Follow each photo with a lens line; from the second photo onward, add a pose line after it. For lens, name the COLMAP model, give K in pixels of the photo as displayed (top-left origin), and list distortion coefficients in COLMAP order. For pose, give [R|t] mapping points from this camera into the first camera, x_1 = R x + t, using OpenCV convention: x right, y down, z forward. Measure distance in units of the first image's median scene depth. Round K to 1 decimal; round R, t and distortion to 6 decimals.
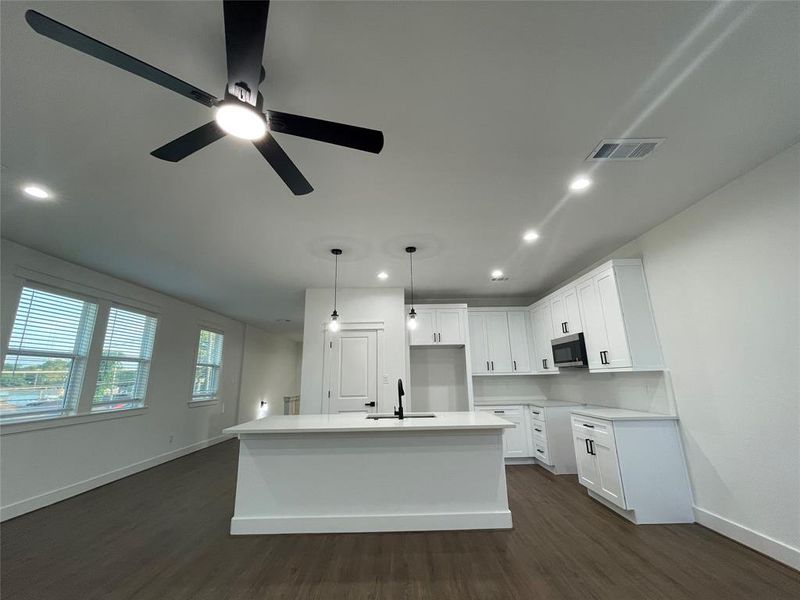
lens RADIAL K [[324.4, 0, 400.5], [0, 324.4, 295.5], [0, 0, 1]] dist [-0.004599, 0.000013]
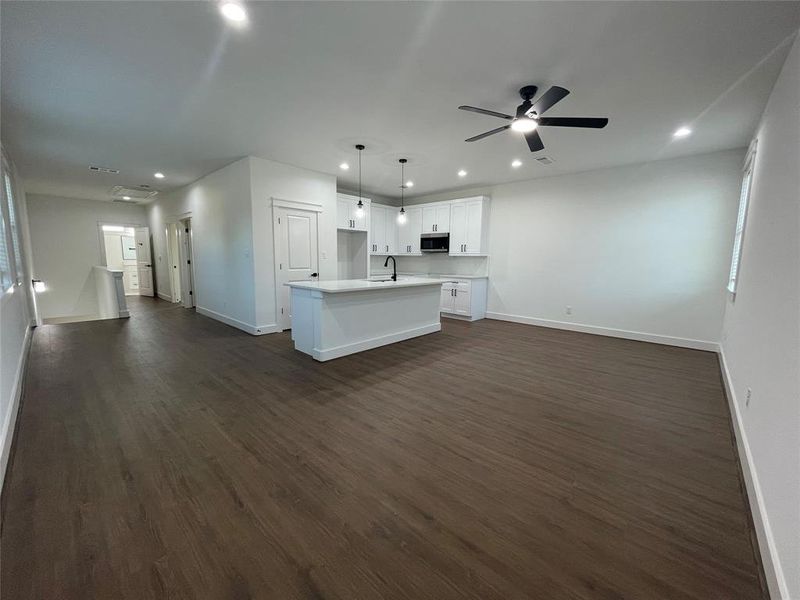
lens RADIAL K [[322.0, 0, 399.8], [0, 322.0, 299.5], [0, 0, 1]] dist [-0.002557, -0.000134]
pose [[0.680572, -0.066743, 0.729635, -1.013394], [-0.206943, 0.937784, 0.278812, 0.027836], [-0.702849, -0.340744, 0.624417, -0.006680]]
